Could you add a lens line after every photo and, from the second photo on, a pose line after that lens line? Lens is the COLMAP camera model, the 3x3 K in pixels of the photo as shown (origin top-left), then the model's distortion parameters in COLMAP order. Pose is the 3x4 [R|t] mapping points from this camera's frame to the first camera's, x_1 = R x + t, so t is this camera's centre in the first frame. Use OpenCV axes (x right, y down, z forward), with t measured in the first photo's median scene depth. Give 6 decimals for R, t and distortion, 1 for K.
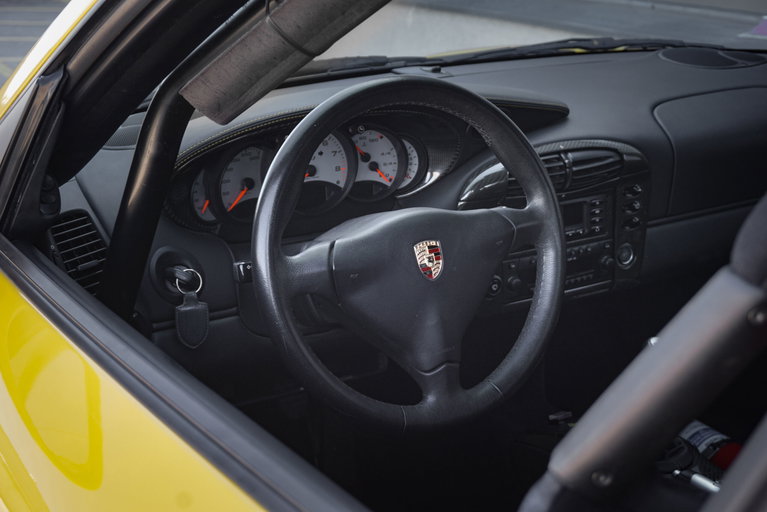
lens RADIAL K [[1202.2, 0, 406.7], [0, 1202.2, 261.5], [0, 0, 1]] dist [0.072144, 0.000000]
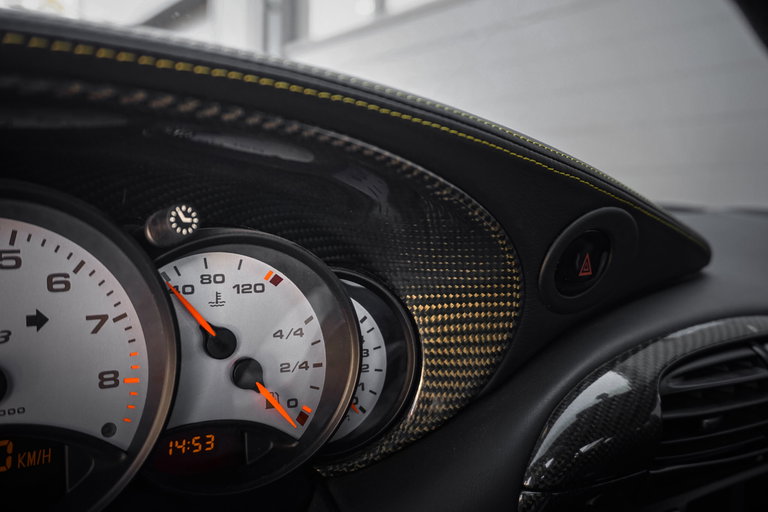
lens RADIAL K [[751.4, 0, 386.1], [0, 751.4, 265.4], [0, 0, 1]] dist [-0.000954, 0.000000]
pose [[0.997163, 0.022644, 0.071779, -0.006626], [-0.005487, 0.973002, -0.230730, -0.061942], [-0.075066, 0.229681, 0.970367, 0.806074]]
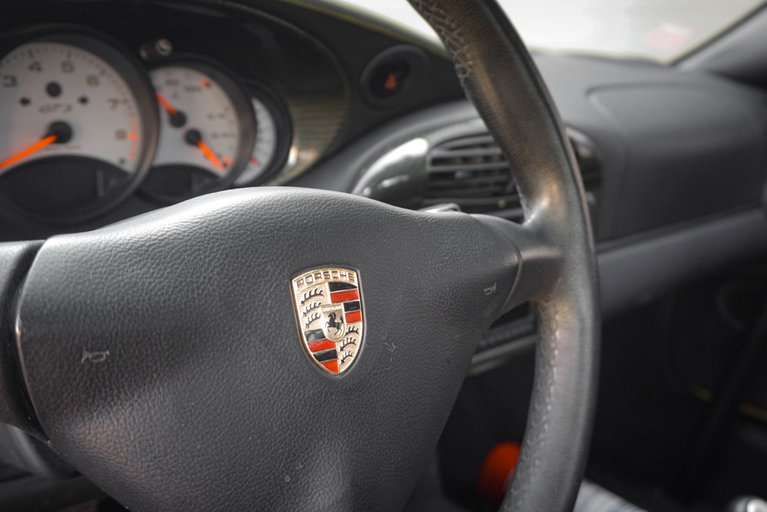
lens RADIAL K [[780.0, 0, 380.3], [0, 780.0, 250.2], [0, 0, 1]] dist [0.017084, 0.000000]
pose [[0.983758, 0.002636, 0.179482, -0.007547], [0.007296, 0.998478, -0.054658, -0.008130], [-0.179353, 0.055080, 0.982242, 0.639714]]
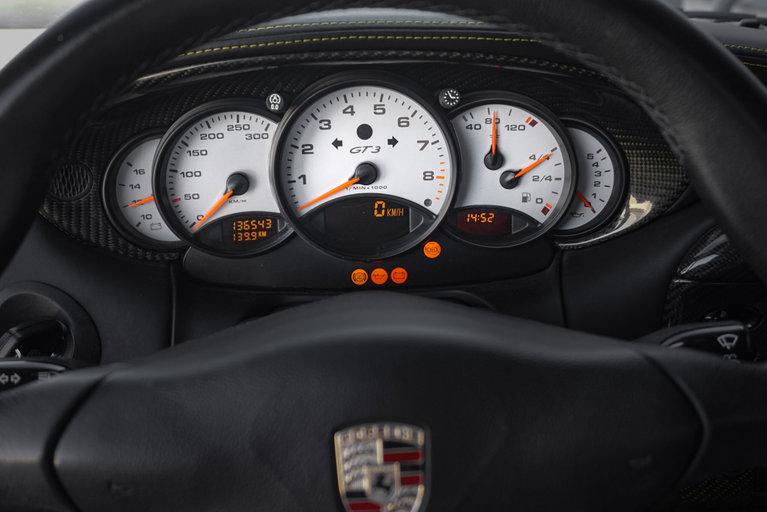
lens RADIAL K [[827.9, 0, 406.6], [0, 827.9, 282.7], [0, 0, 1]] dist [0.032994, 0.000000]
pose [[0.872745, 0.180059, -0.453756, 0.099964], [-0.145888, 0.983216, 0.109559, -0.068348], [0.465867, -0.029419, 0.884366, 0.670977]]
